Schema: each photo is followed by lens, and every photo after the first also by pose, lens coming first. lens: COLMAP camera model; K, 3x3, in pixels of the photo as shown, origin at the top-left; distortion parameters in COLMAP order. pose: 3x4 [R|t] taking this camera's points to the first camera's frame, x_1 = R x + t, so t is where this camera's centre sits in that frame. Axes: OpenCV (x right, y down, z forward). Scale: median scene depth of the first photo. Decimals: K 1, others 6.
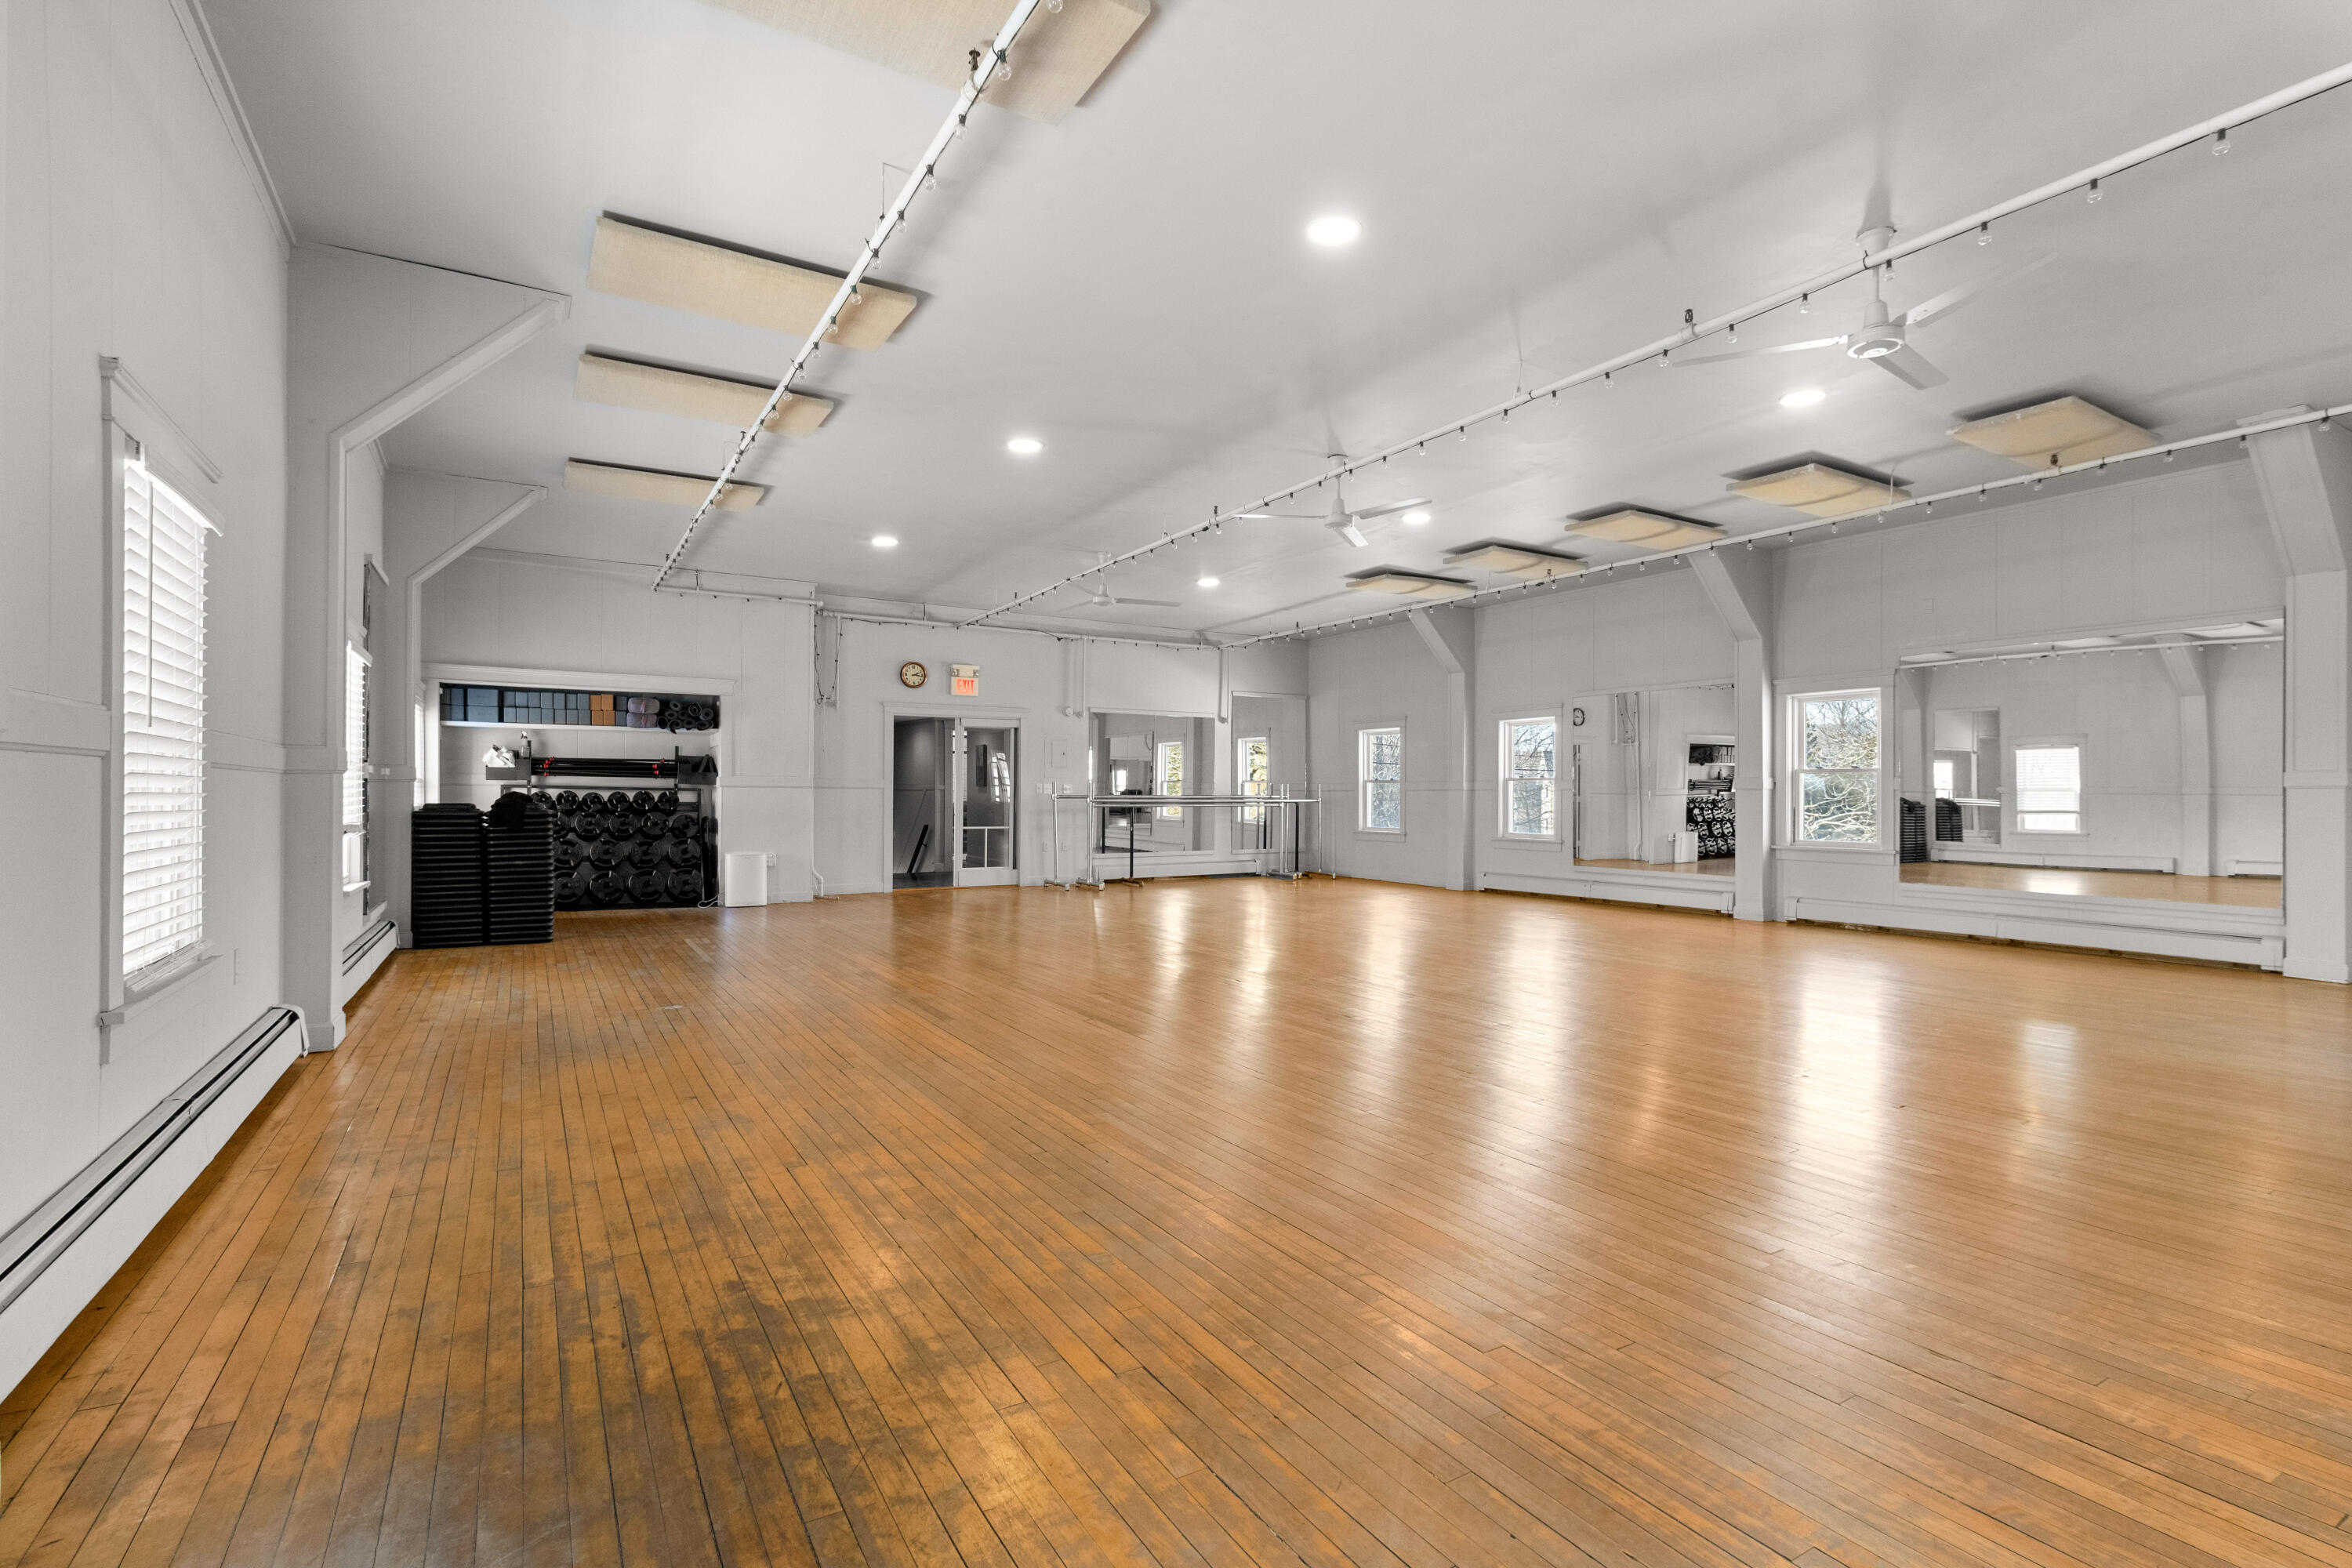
lens RADIAL K [[1074.1, 0, 1177.2], [0, 1074.1, 760.4], [0, 0, 1]] dist [-0.000964, -0.000169]
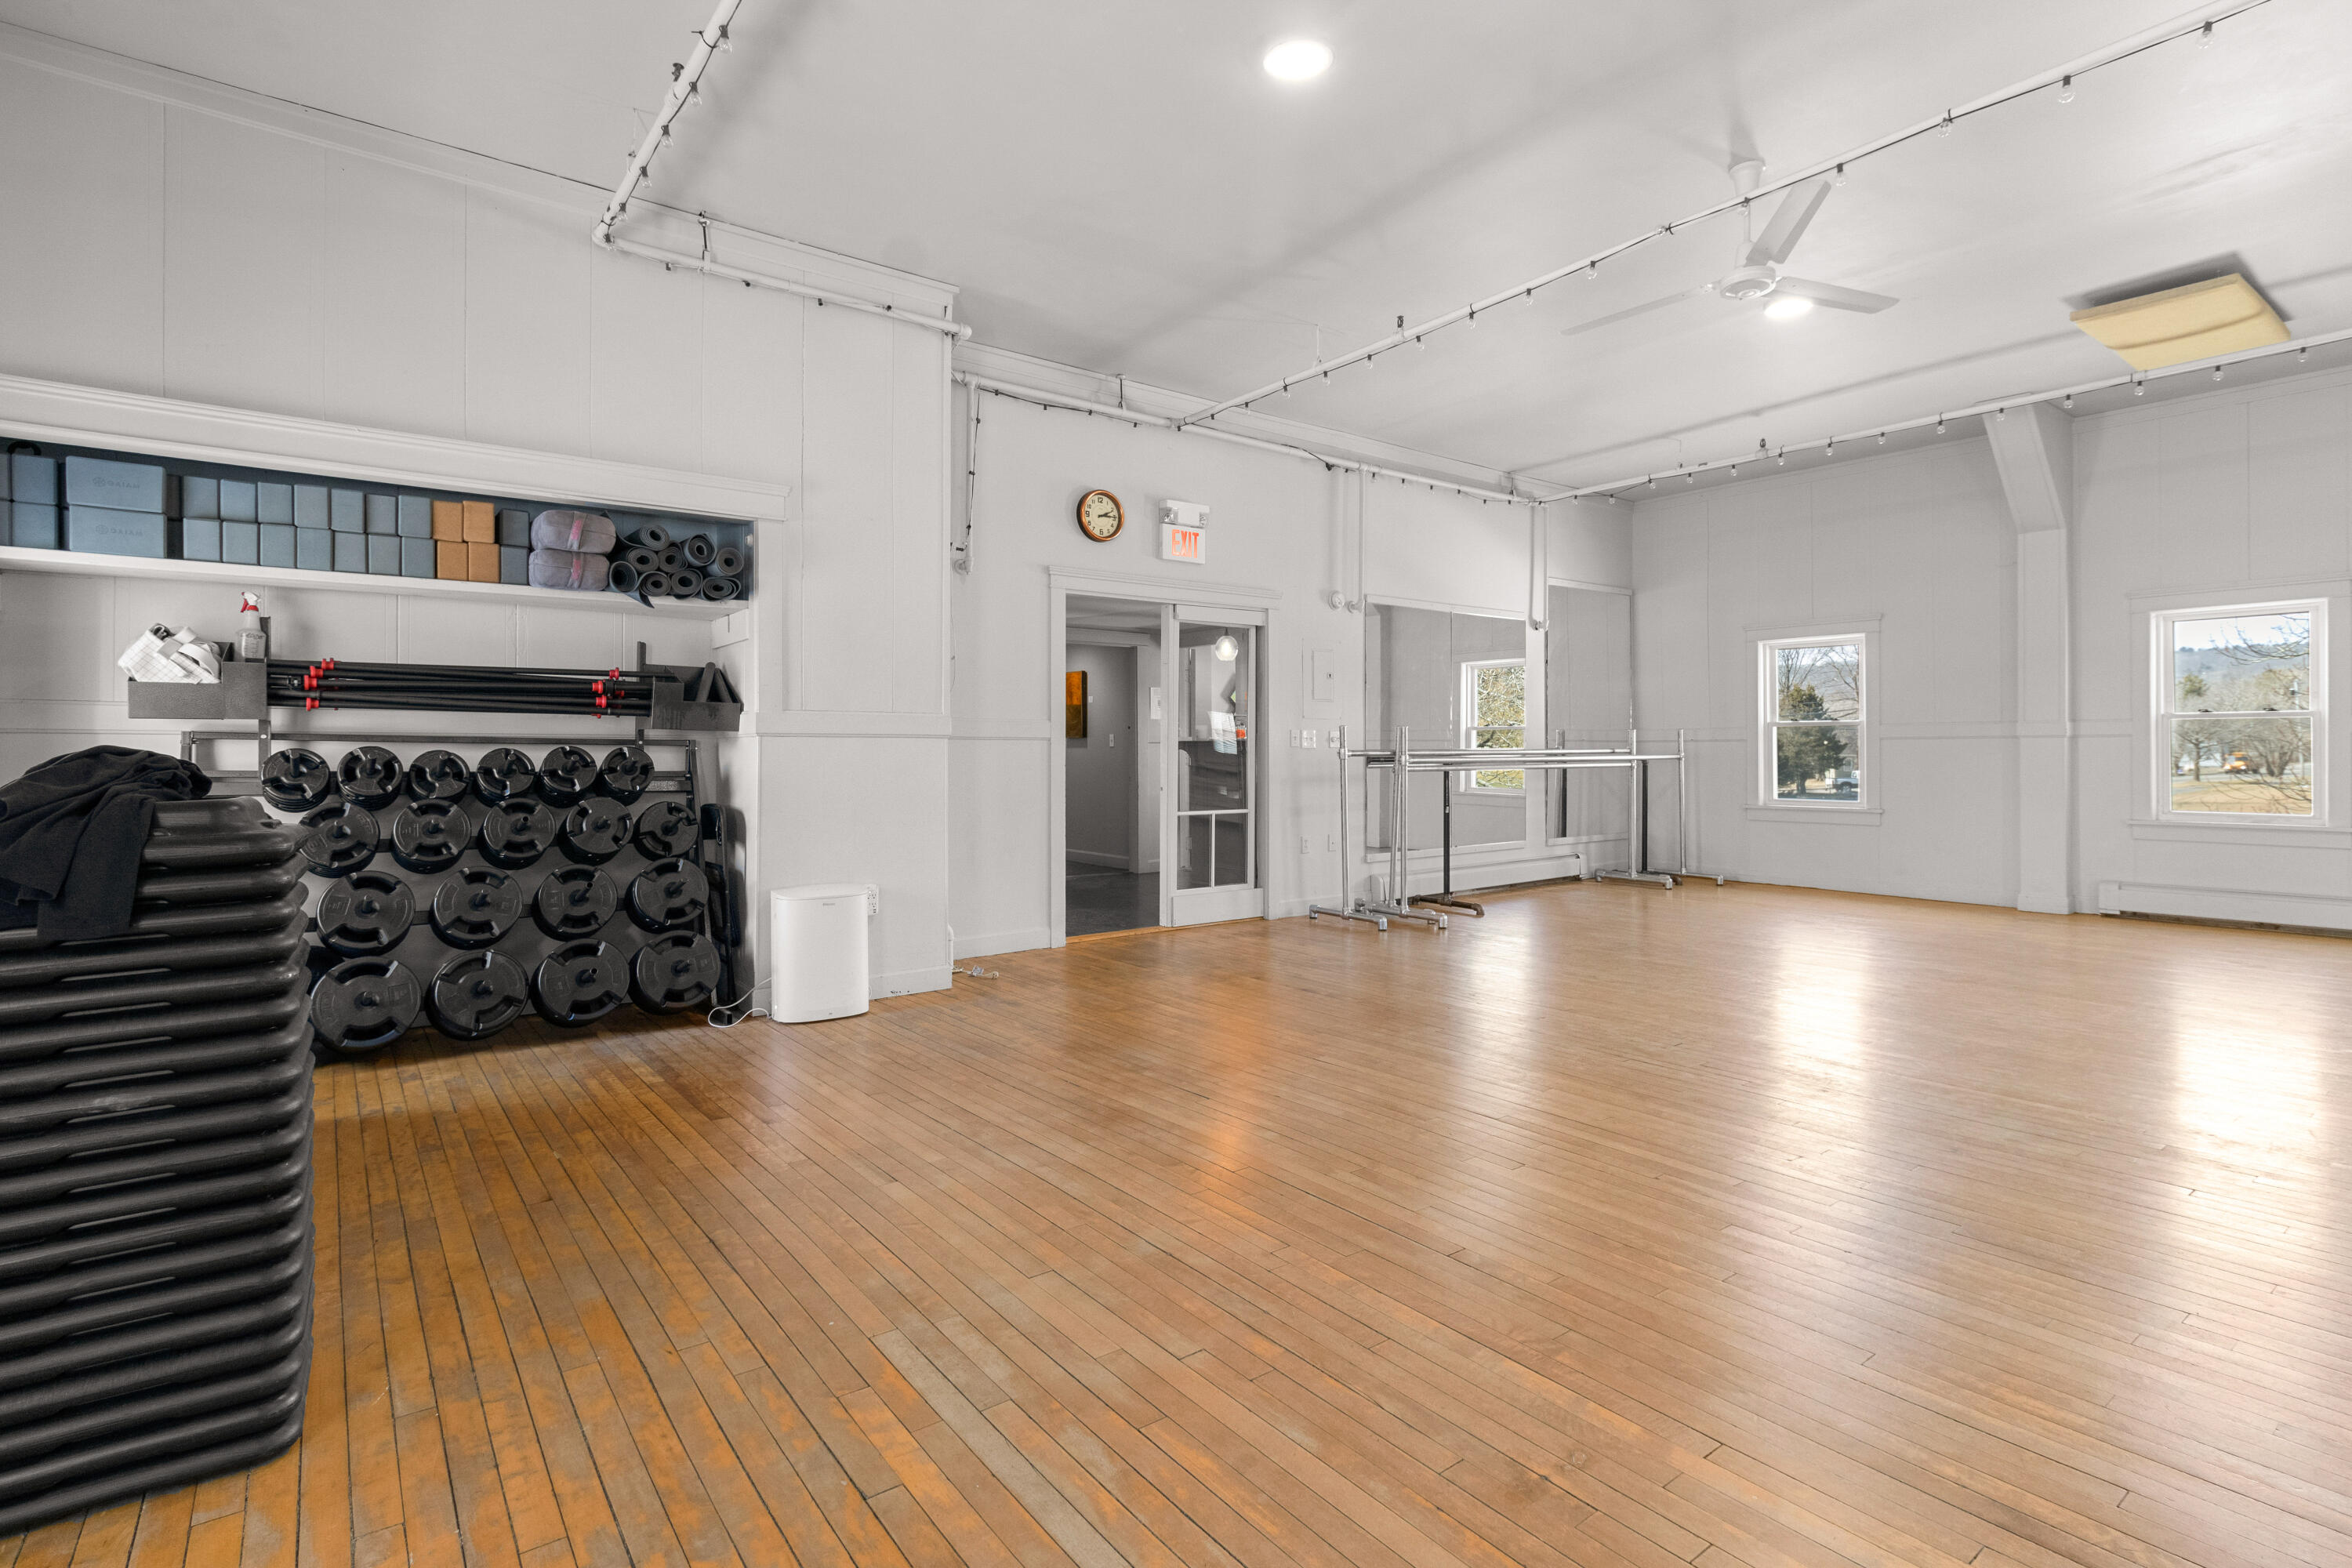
lens RADIAL K [[1120.8, 0, 1178.3], [0, 1120.8, 713.3], [0, 0, 1]] dist [0.001216, -0.000168]
pose [[0.994218, -0.003615, 0.107321, -0.305712], [0.003877, 0.999990, -0.002234, 0.017466], [-0.107312, 0.002637, 0.994222, 0.538264]]
